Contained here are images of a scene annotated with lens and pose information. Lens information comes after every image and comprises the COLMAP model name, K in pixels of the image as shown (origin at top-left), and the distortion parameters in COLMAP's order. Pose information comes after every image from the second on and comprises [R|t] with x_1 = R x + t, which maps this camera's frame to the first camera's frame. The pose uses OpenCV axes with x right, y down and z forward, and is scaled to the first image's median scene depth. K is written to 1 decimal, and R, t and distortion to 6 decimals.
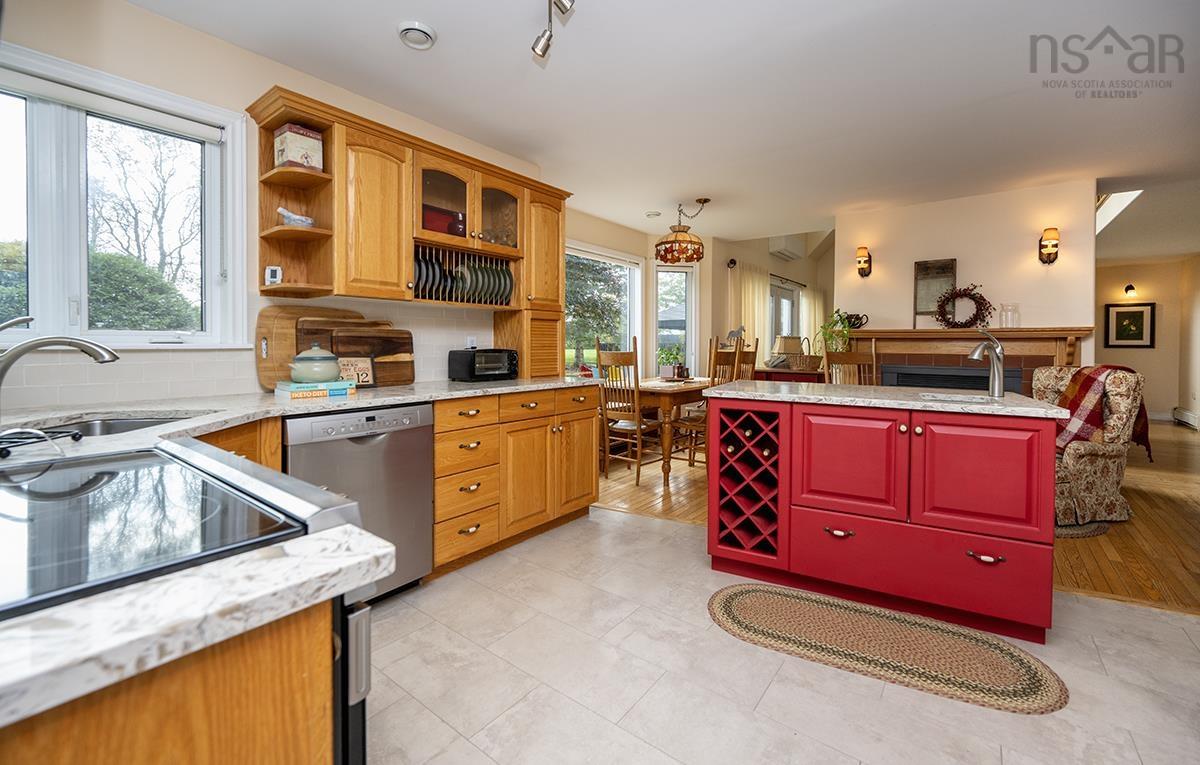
lens RADIAL K [[492.4, 0, 594.4], [0, 492.4, 352.7], [0, 0, 1]] dist [-0.003475, 0.000031]
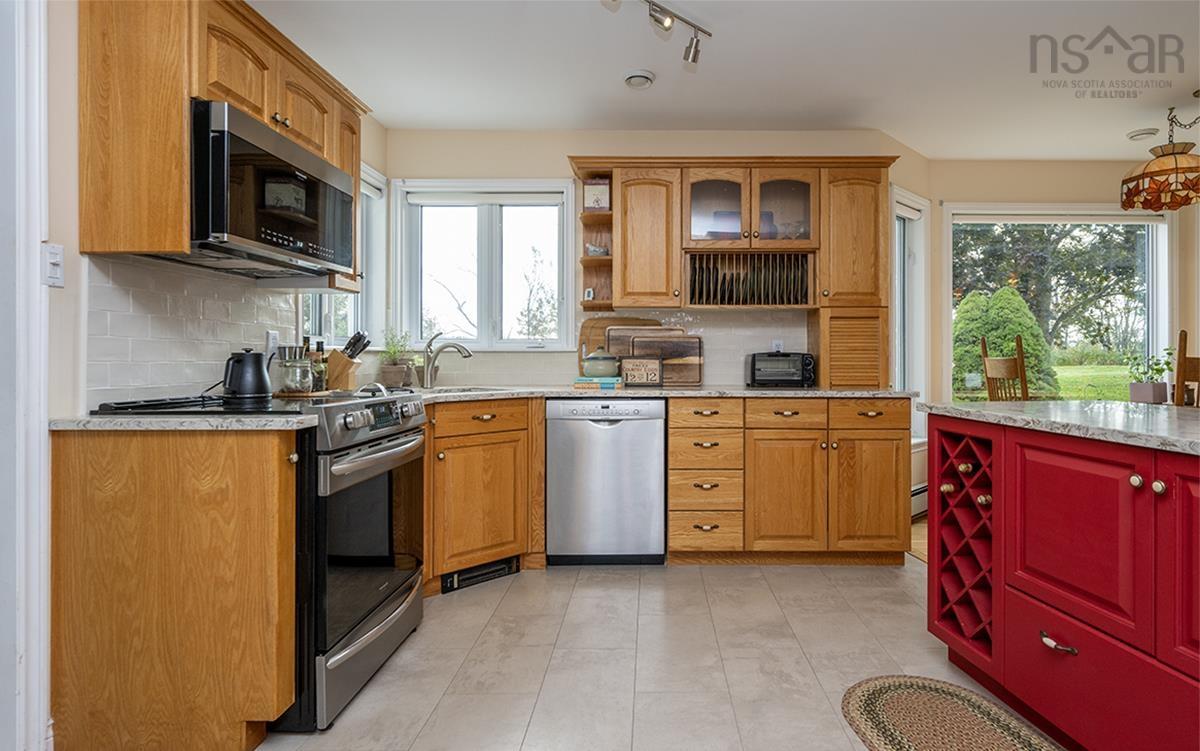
lens RADIAL K [[573.4, 0, 602.6], [0, 573.4, 355.4], [0, 0, 1]] dist [0.000770, 0.000334]
pose [[0.616700, -0.002391, -0.787194, 0.533830], [-0.012370, 0.999842, -0.012728, 0.019671], [0.787101, 0.017587, 0.616573, 0.086326]]
